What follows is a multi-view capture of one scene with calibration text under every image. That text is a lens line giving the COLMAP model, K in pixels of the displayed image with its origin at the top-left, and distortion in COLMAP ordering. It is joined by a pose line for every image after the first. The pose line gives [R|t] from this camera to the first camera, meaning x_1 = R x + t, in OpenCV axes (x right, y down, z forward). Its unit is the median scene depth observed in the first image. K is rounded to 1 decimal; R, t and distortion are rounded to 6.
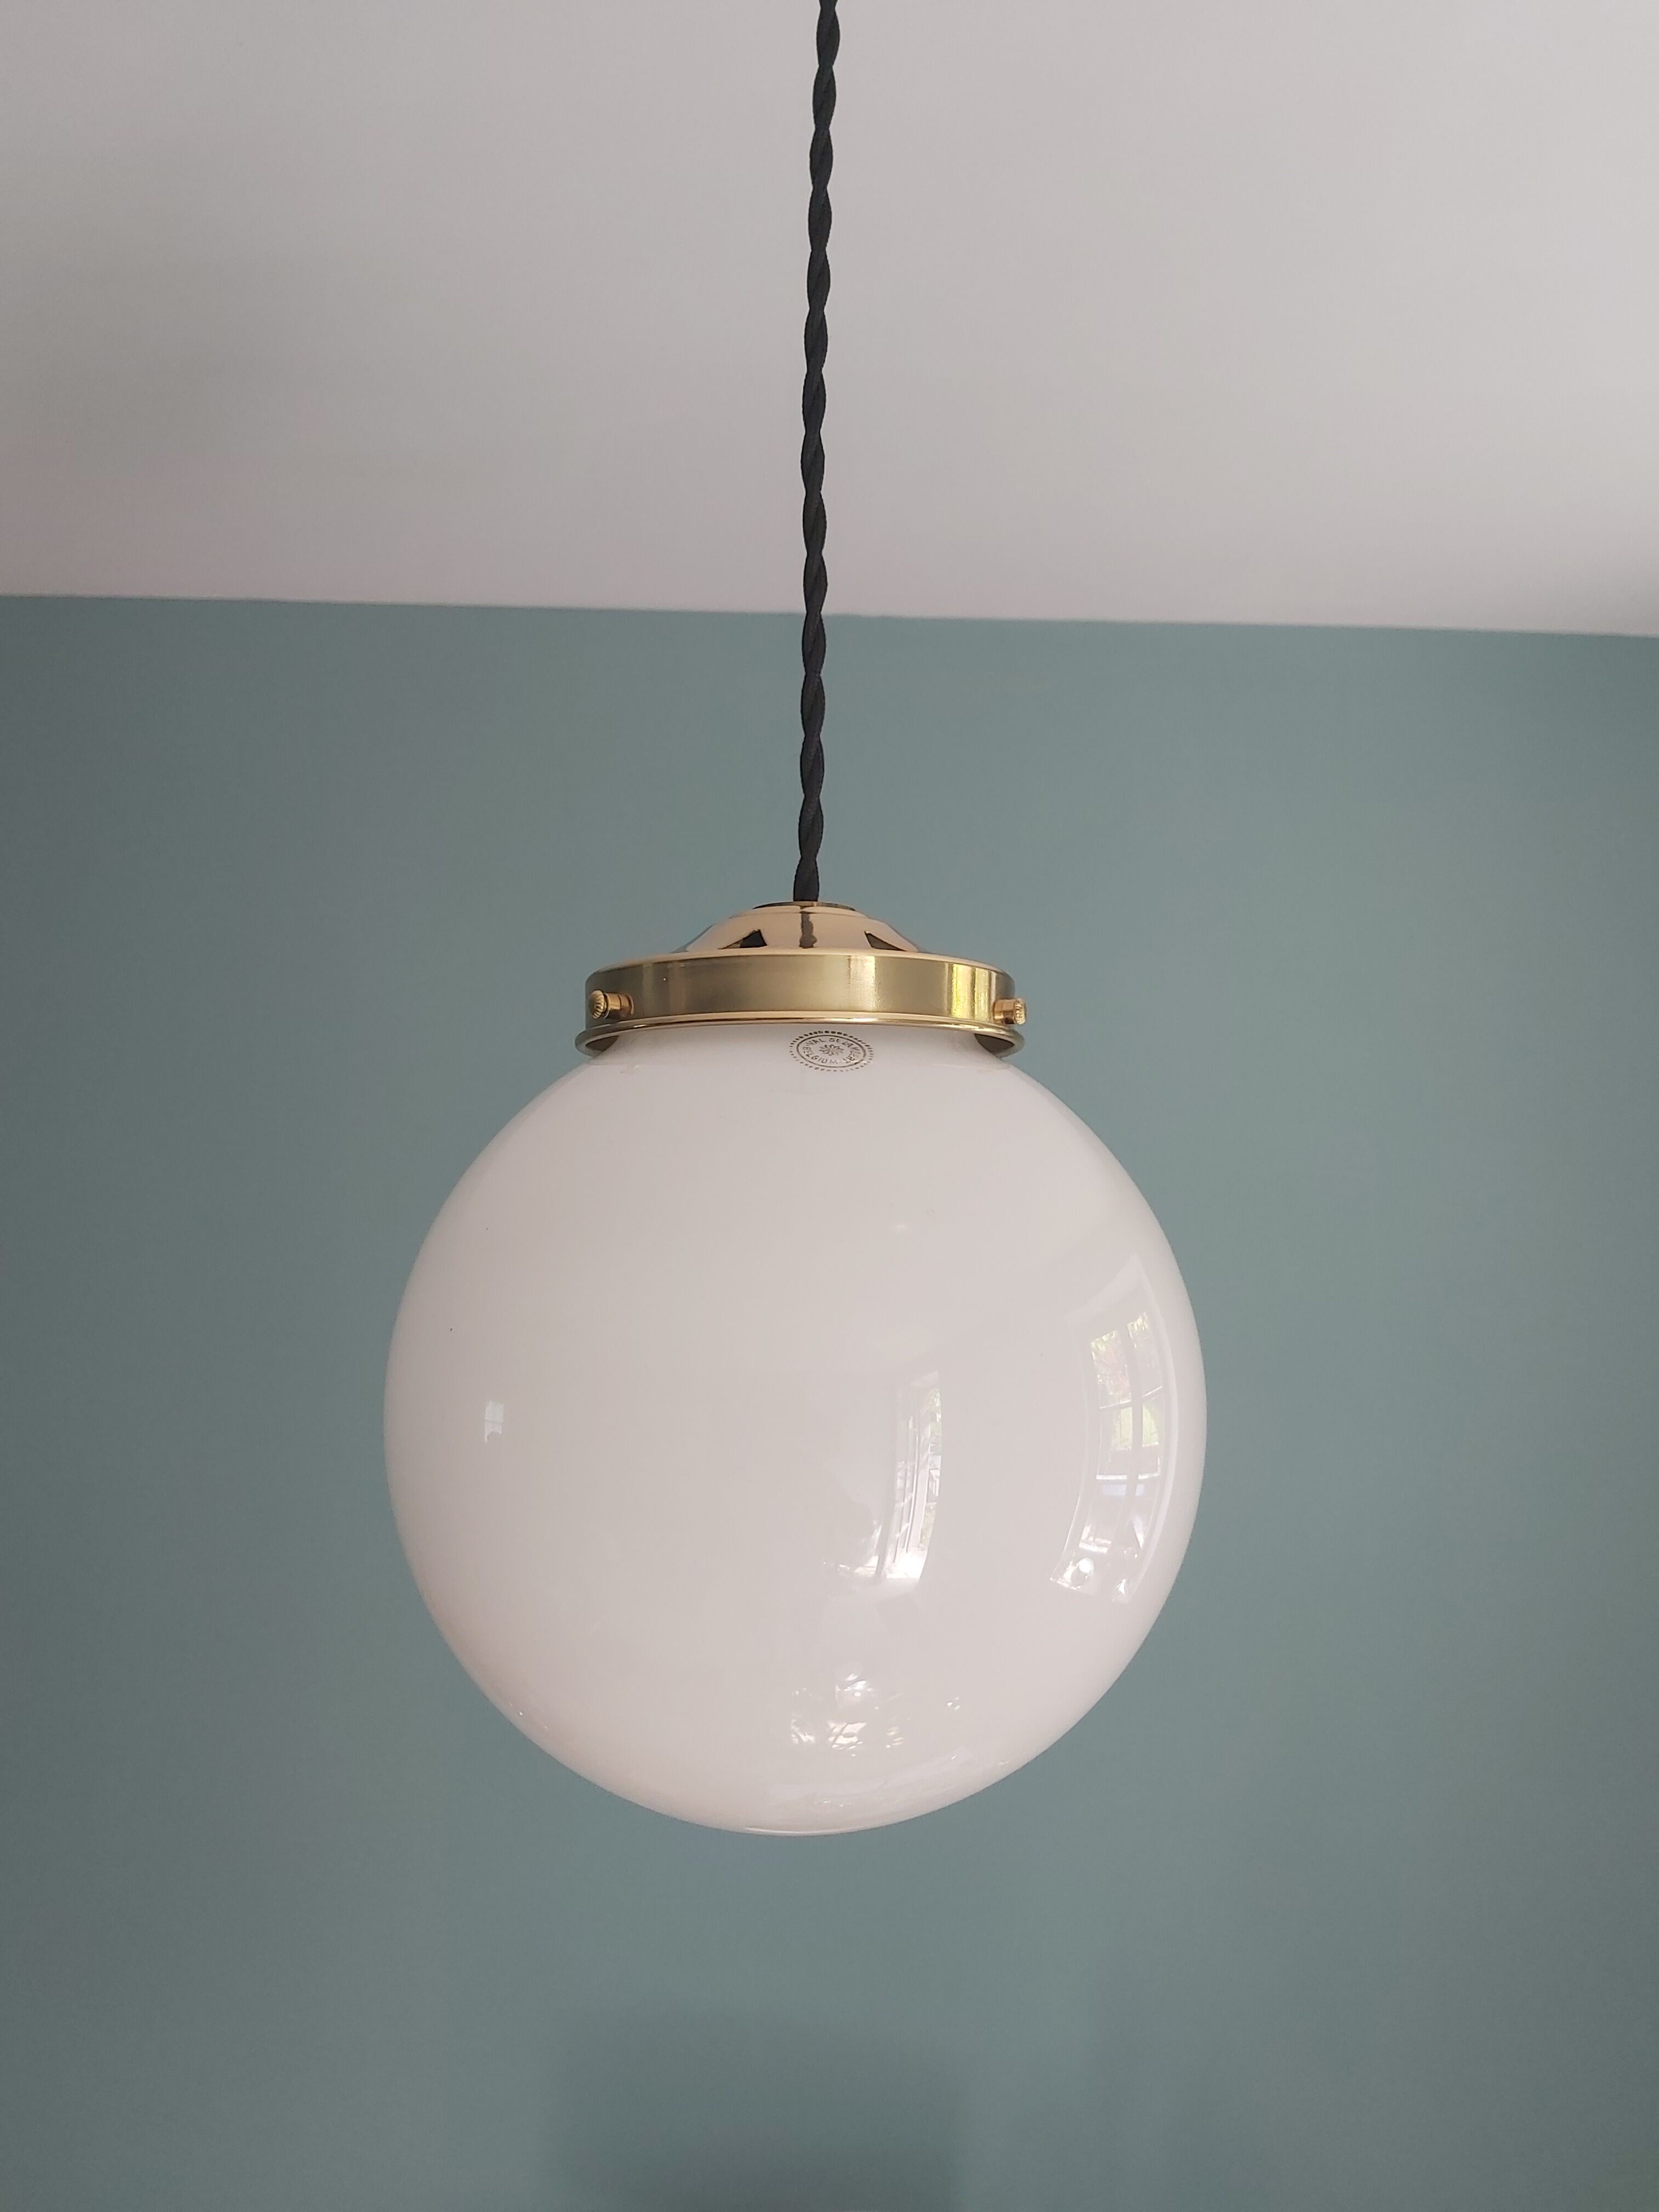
lens RADIAL K [[1700.5, 0, 847.2], [0, 1700.5, 1100.8], [0, 0, 1]] dist [0.010786, -0.048752]
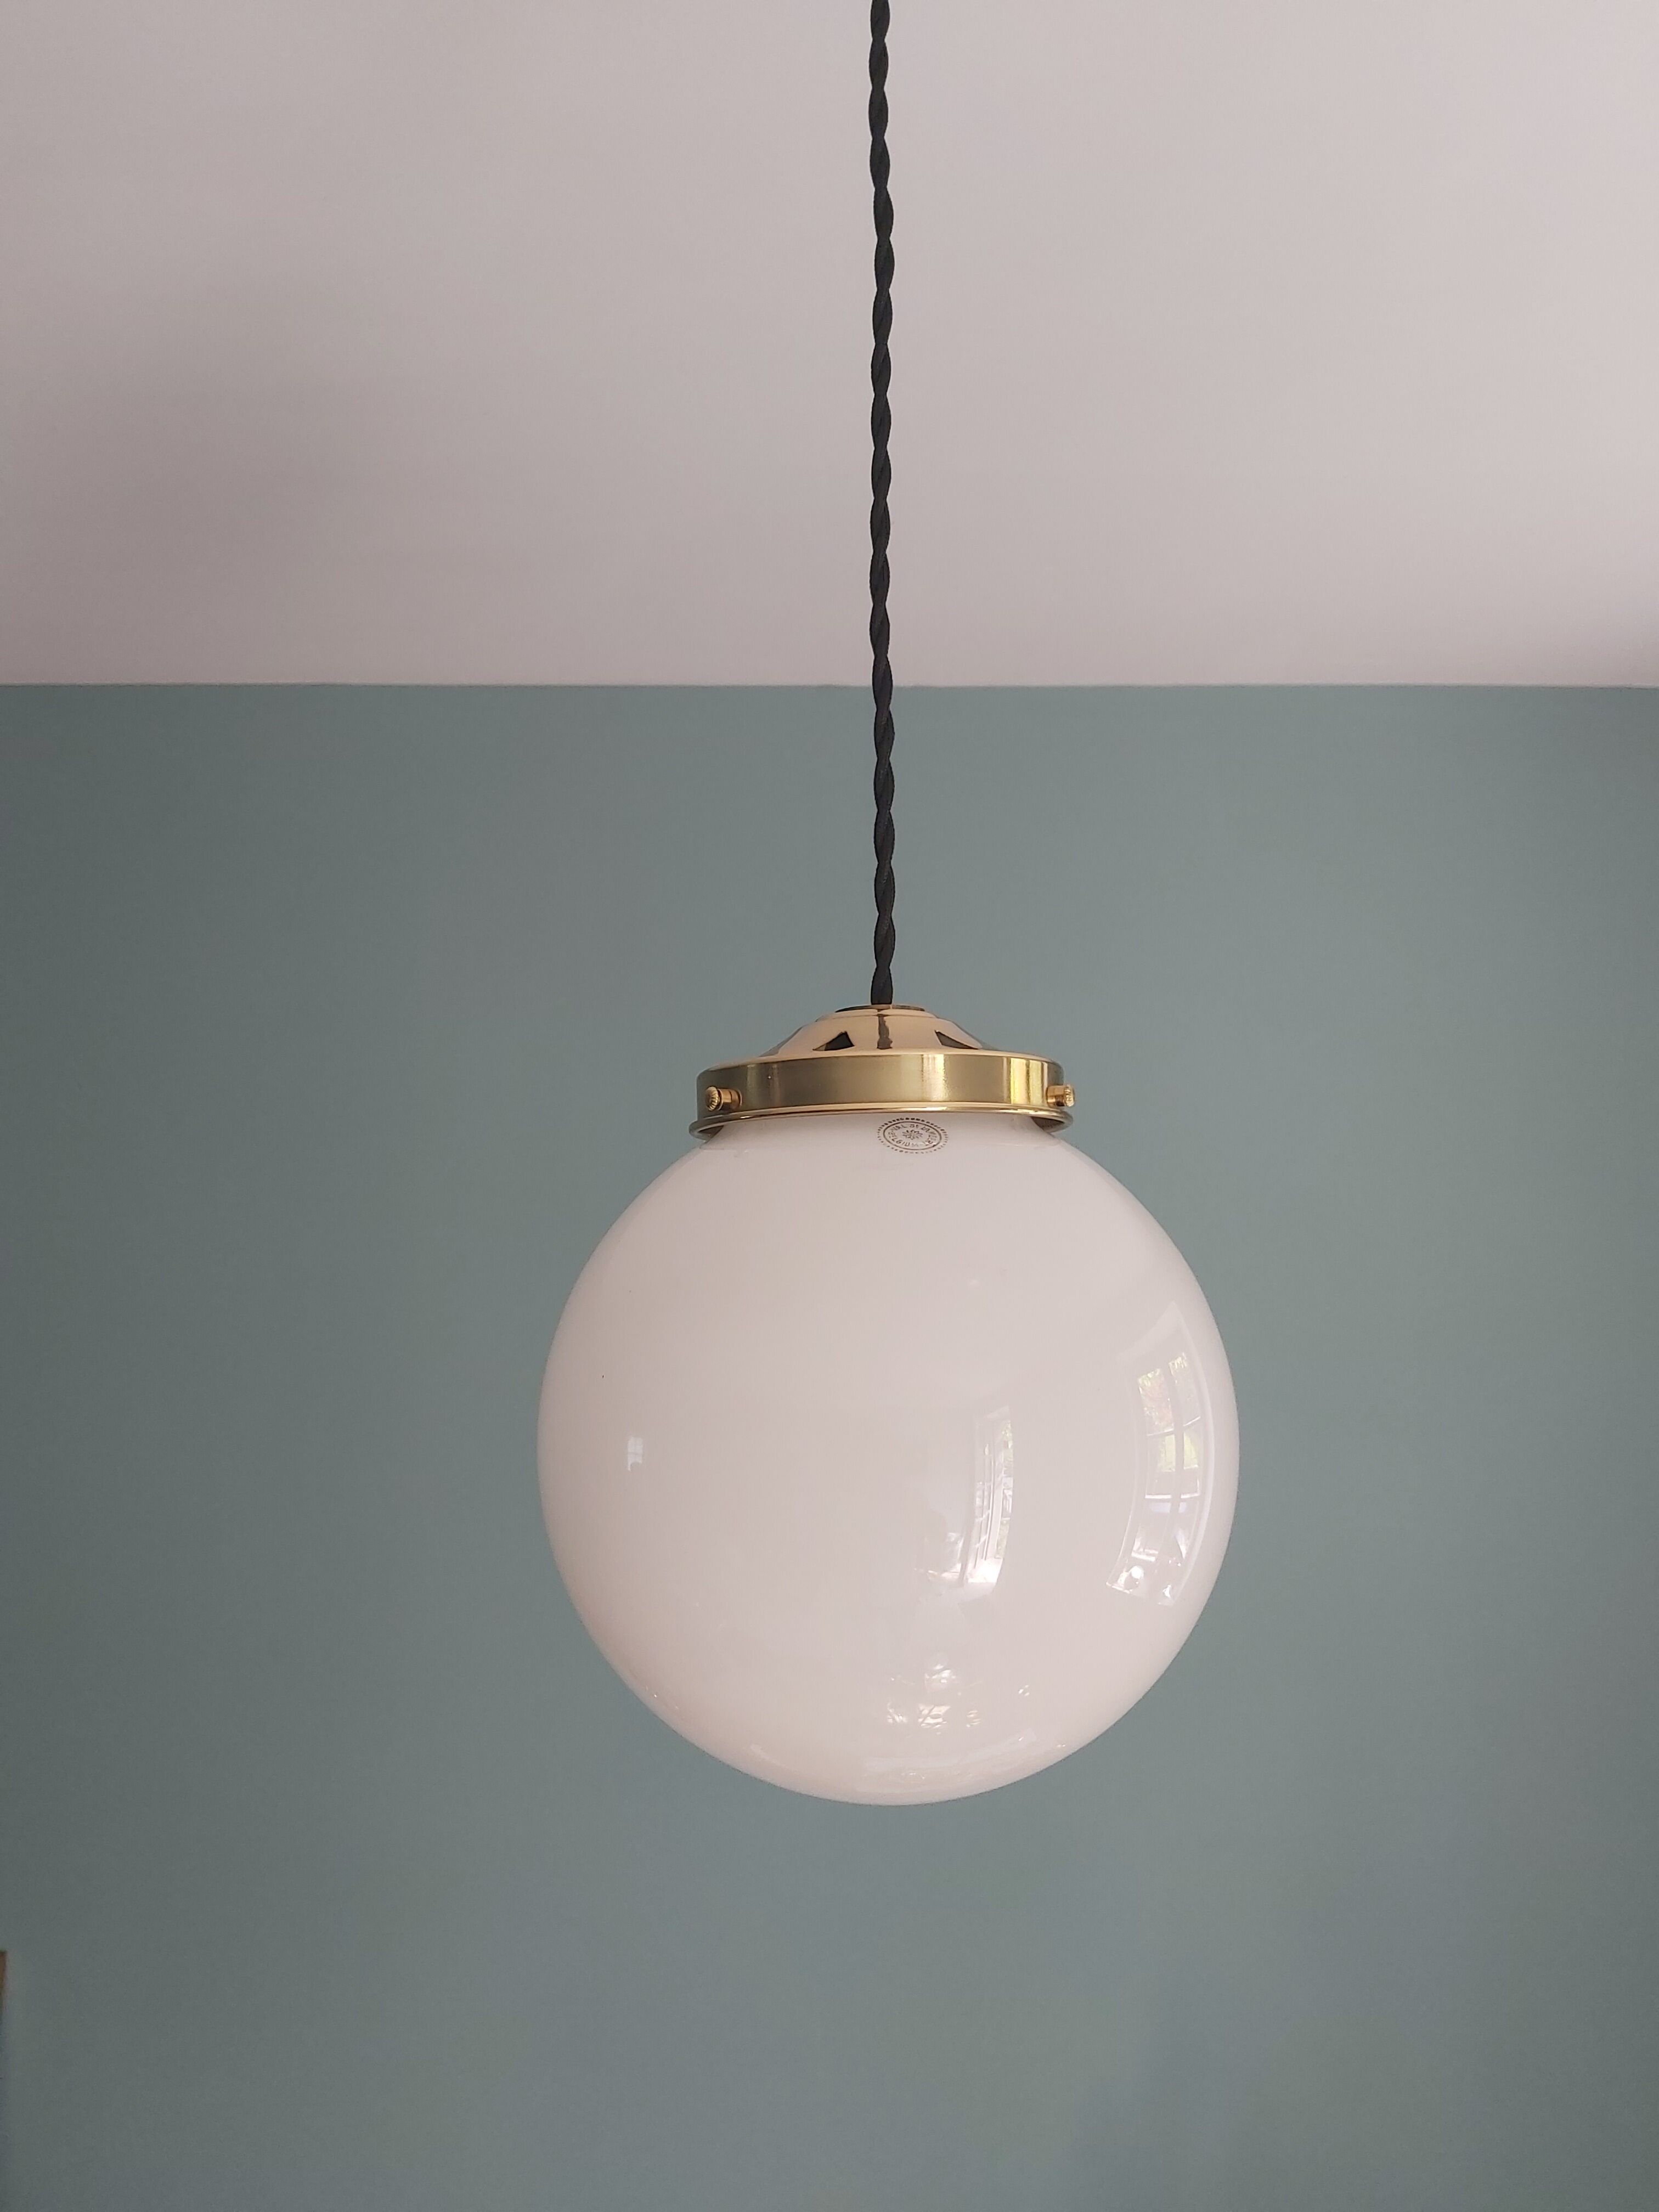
lens RADIAL K [[1700.5, 0, 827.0], [0, 1700.5, 1111.1], [0, 0, 1]] dist [0.010786, -0.048752]
pose [[0.999237, -0.020982, -0.032934, -0.026208], [0.020334, 0.999595, -0.019892, -0.022322], [0.033338, 0.019207, 0.999260, -0.172538]]
